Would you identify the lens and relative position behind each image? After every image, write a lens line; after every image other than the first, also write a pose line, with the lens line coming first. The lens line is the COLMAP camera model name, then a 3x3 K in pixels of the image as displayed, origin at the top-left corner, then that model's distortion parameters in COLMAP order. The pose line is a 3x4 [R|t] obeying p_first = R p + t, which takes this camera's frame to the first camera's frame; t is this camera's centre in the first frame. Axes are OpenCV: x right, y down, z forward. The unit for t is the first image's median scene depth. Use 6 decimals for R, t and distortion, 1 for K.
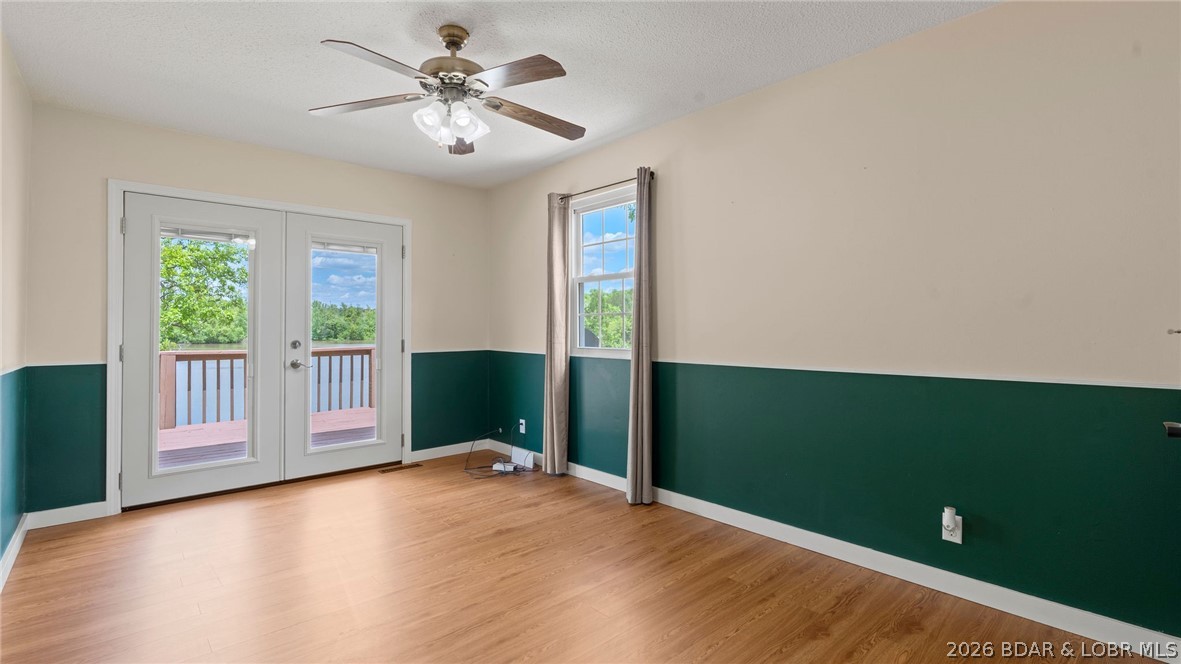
lens RADIAL K [[534.5, 0, 587.7], [0, 534.5, 329.5], [0, 0, 1]] dist [-0.000560, -0.000421]
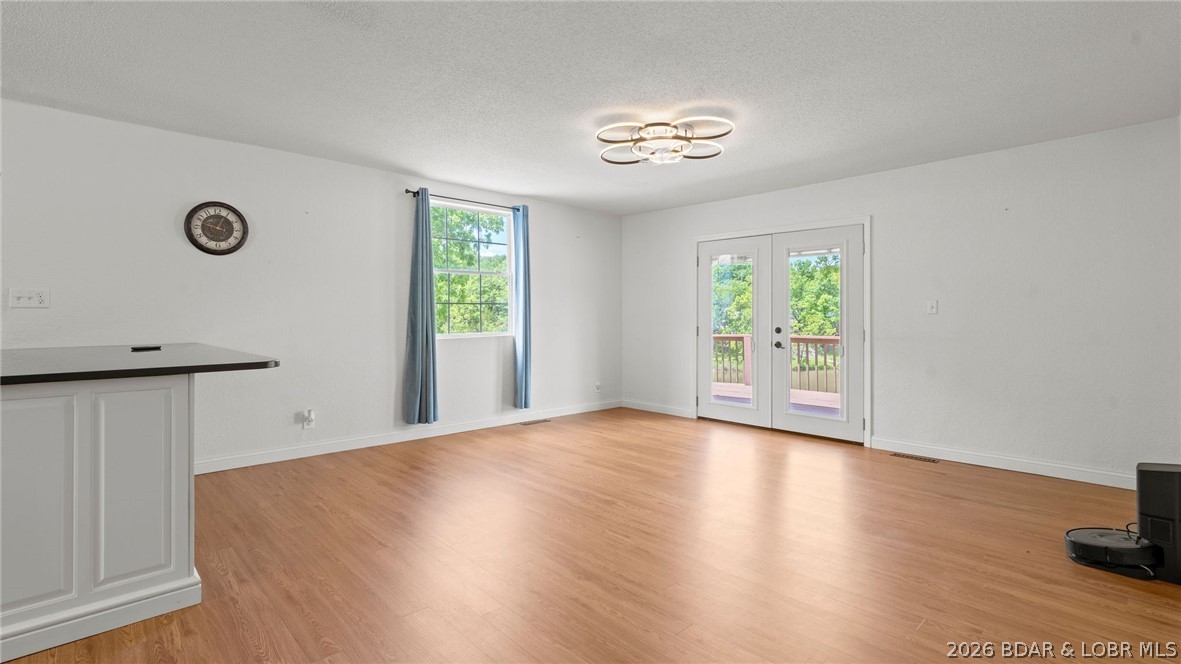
lens RADIAL K [[534.5, 0, 589.7], [0, 534.5, 322.6], [0, 0, 1]] dist [-0.000560, -0.000421]
pose [[0.023388, 0.005644, -0.999711, 0.796327], [-0.009746, 0.999938, 0.005417, 0.006918], [0.999679, 0.009616, 0.023442, 0.493297]]
